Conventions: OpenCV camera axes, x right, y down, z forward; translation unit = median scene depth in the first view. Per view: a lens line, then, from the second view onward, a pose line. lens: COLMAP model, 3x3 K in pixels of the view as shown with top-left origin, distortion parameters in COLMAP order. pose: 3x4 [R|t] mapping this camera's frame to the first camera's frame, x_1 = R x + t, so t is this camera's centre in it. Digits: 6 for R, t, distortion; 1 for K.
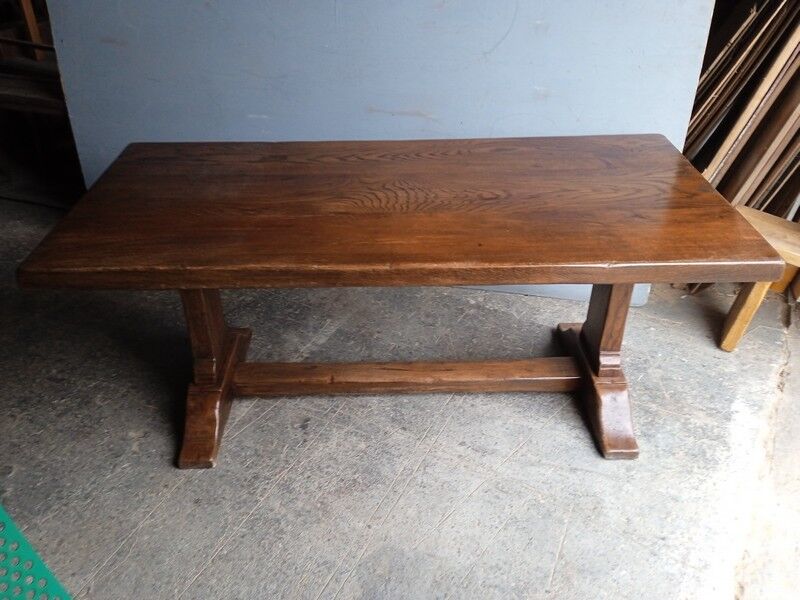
lens RADIAL K [[674.3, 0, 397.0], [0, 674.3, 301.1], [0, 0, 1]] dist [0.130198, -0.216029]
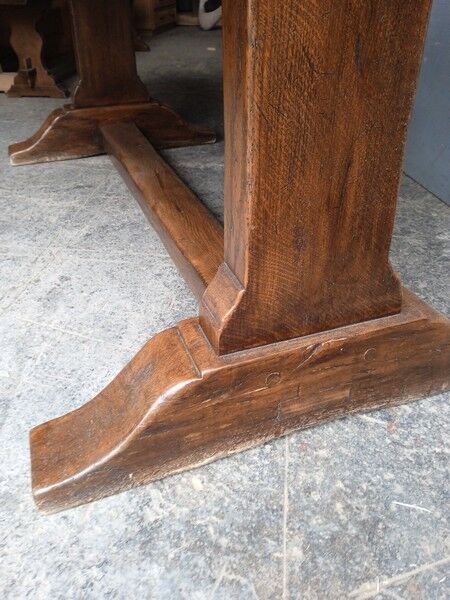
lens RADIAL K [[506.4, 0, 223.8], [0, 506.4, 298.2], [0, 0, 1]] dist [0.131196, -0.224538]
pose [[0.329159, 0.509062, -0.795305, 0.534816], [-0.516081, 0.802304, 0.299947, 0.009603], [0.790768, 0.311712, 0.526803, 0.891205]]
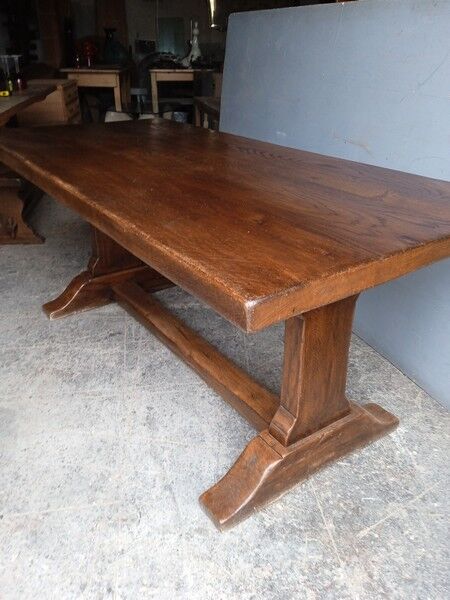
lens RADIAL K [[506.4, 0, 223.8], [0, 506.4, 298.2], [0, 0, 1]] dist [0.131196, -0.224538]
pose [[0.554012, 0.383042, -0.739154, 0.688288], [-0.465563, 0.878601, 0.106356, -0.076795], [0.690161, 0.285200, 0.665086, 0.517158]]
